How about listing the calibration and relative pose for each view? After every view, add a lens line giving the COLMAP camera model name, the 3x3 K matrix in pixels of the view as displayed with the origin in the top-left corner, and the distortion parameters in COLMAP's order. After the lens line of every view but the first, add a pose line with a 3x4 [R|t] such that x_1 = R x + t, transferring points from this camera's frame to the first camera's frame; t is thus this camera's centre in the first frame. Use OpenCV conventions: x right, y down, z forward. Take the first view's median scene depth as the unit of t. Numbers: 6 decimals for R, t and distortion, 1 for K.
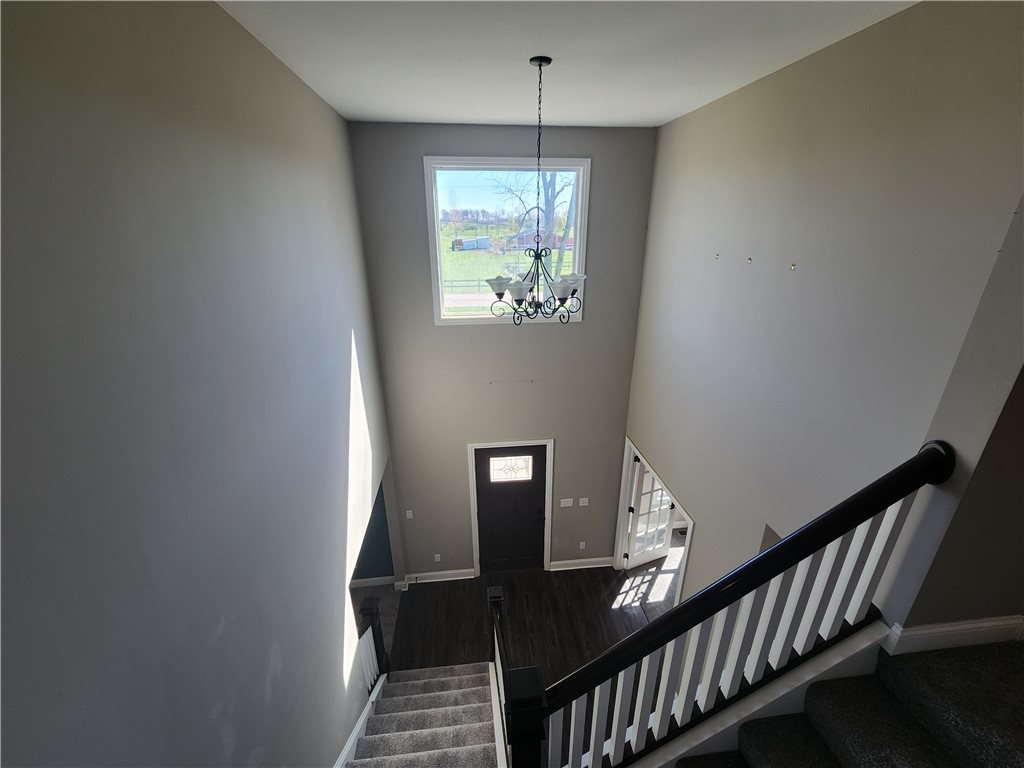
lens RADIAL K [[421.3, 0, 516.0], [0, 421.3, 388.2], [0, 0, 1]] dist [0.000522, 0.000090]
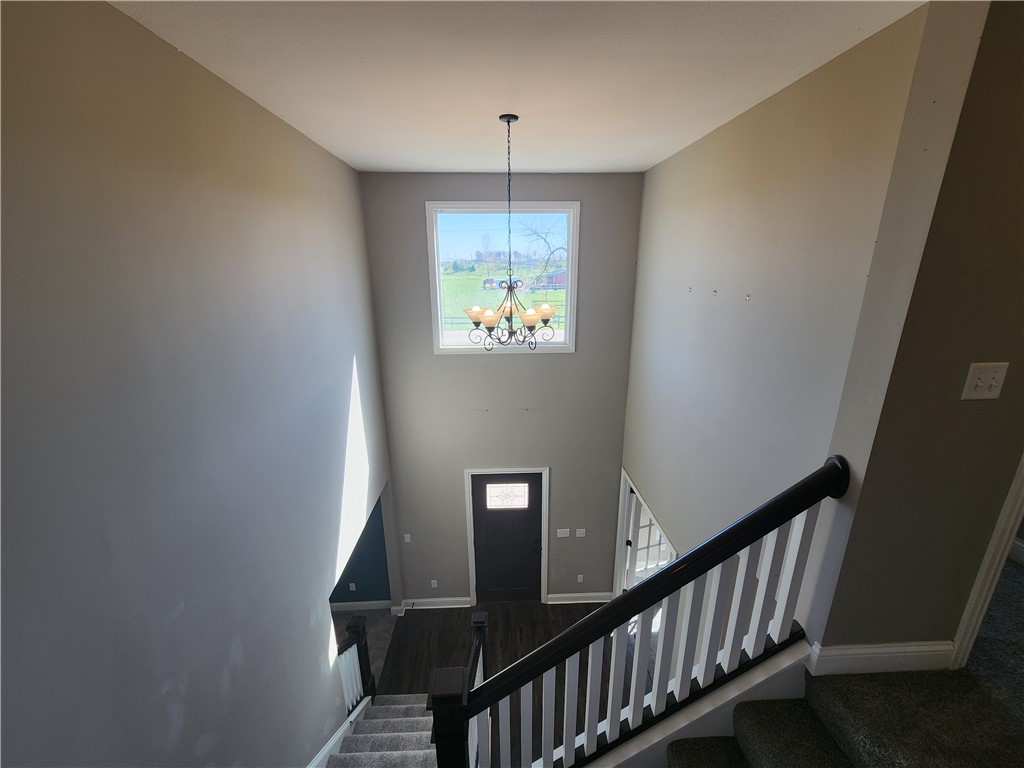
lens RADIAL K [[419.2, 0, 515.0], [0, 419.2, 389.7], [0, 0, 1]] dist [0.000465, 0.000233]
pose [[0.997535, 0.018172, -0.067776, 0.093027], [-0.023607, 0.996493, -0.080282, 0.021985], [0.066079, 0.081684, 0.994465, -0.032453]]
